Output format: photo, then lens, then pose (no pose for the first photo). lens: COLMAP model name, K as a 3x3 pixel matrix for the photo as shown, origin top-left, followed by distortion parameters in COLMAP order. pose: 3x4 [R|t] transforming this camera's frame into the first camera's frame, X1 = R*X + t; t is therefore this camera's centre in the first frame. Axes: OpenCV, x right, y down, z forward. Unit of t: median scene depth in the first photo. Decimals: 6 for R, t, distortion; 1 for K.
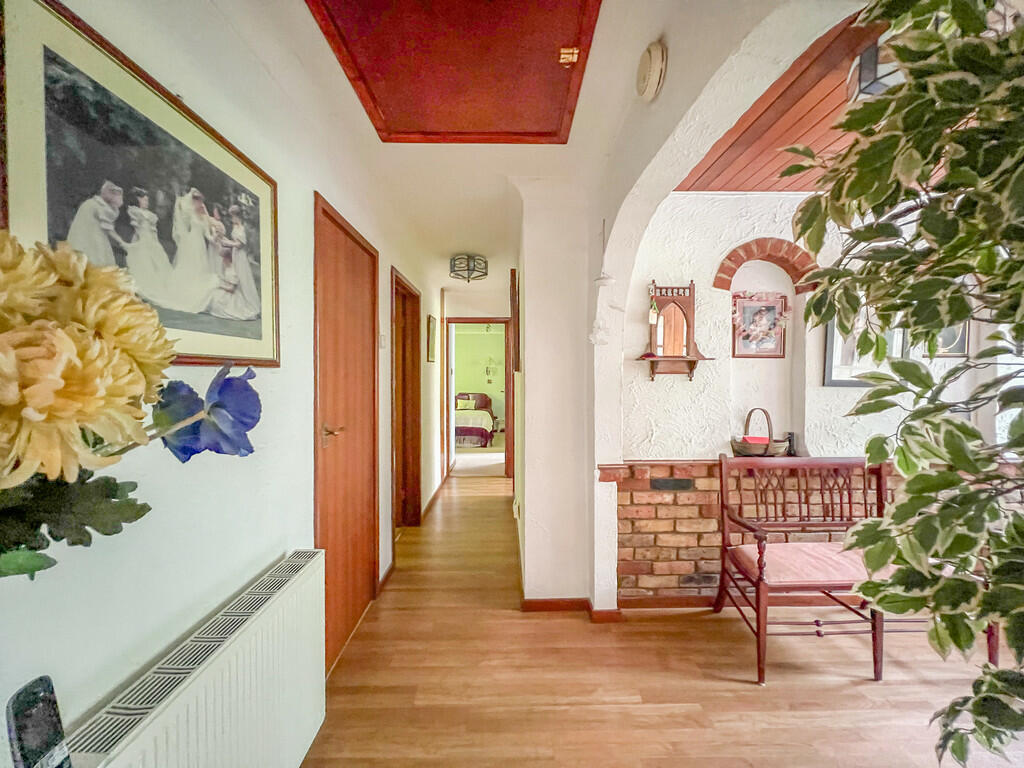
lens RADIAL K [[416.3, 0, 514.4], [0, 416.3, 379.3], [0, 0, 1]] dist [-0.002441, 0.001073]
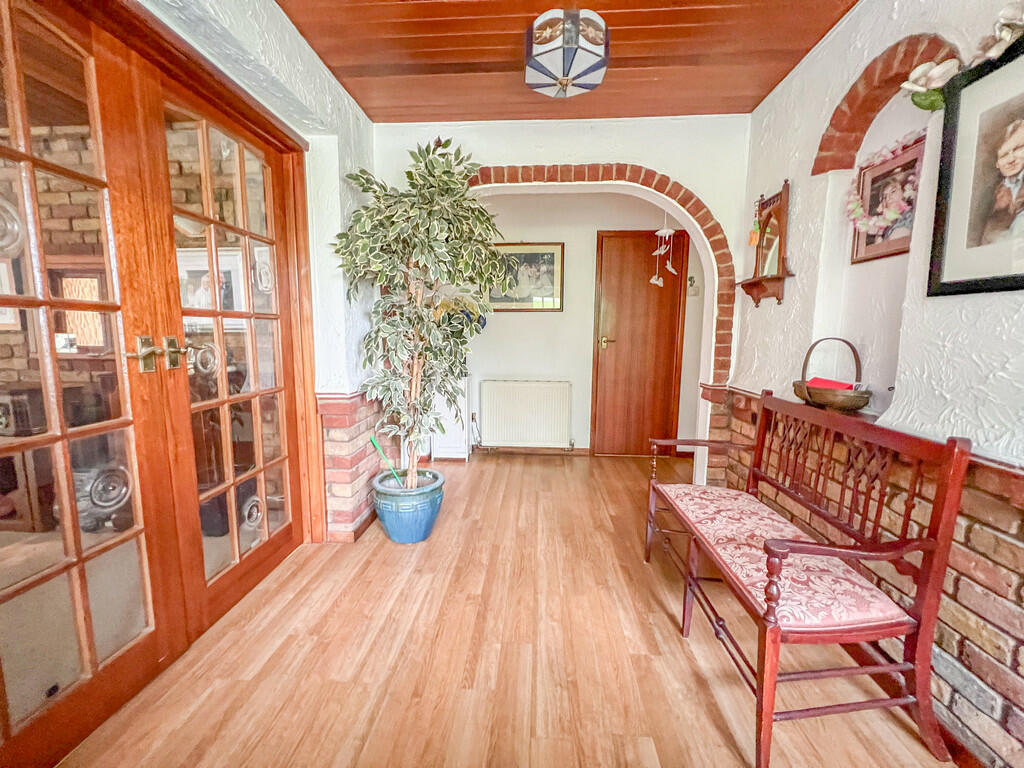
lens RADIAL K [[416.3, 0, 517.2], [0, 416.3, 382.1], [0, 0, 1]] dist [-0.002441, 0.001073]
pose [[-0.077012, 0.113440, -0.990556, 1.317731], [-0.020483, 0.993117, 0.115325, 0.073767], [0.996820, 0.029171, -0.074159, 0.537114]]
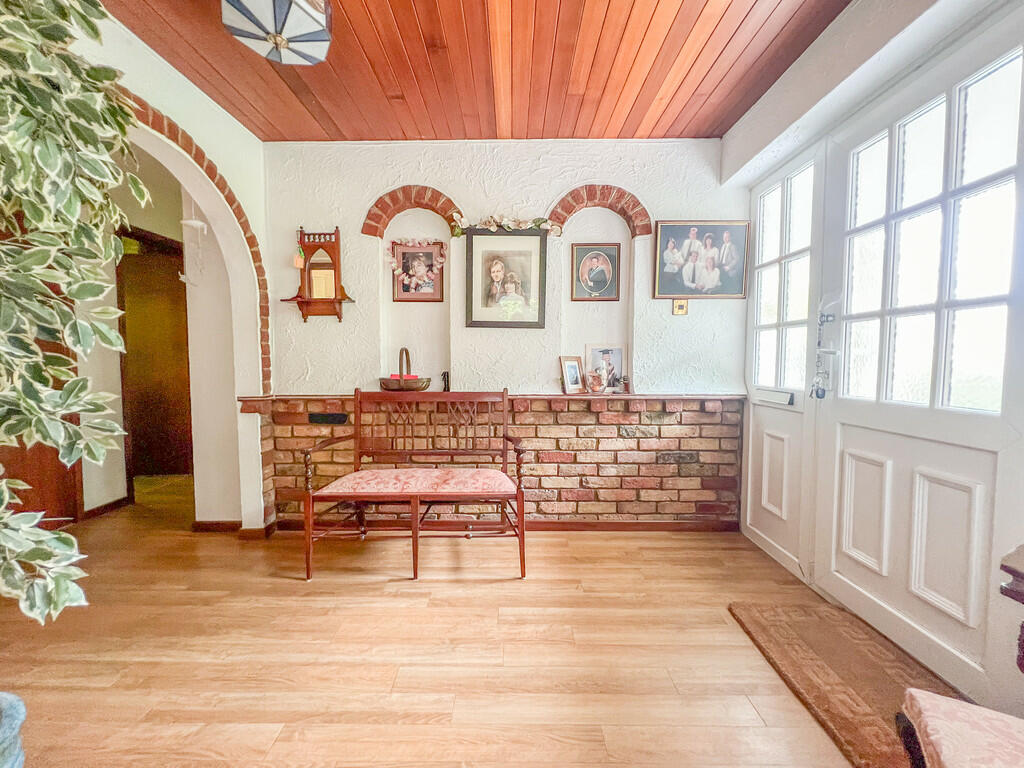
lens RADIAL K [[416.3, 0, 510.9], [0, 416.3, 382.6], [0, 0, 1]] dist [-0.002441, 0.001073]
pose [[0.999670, -0.001294, -0.025668, 0.893080], [0.002457, 0.998969, 0.045337, 0.112045], [0.025582, -0.045386, 0.998642, -0.067717]]
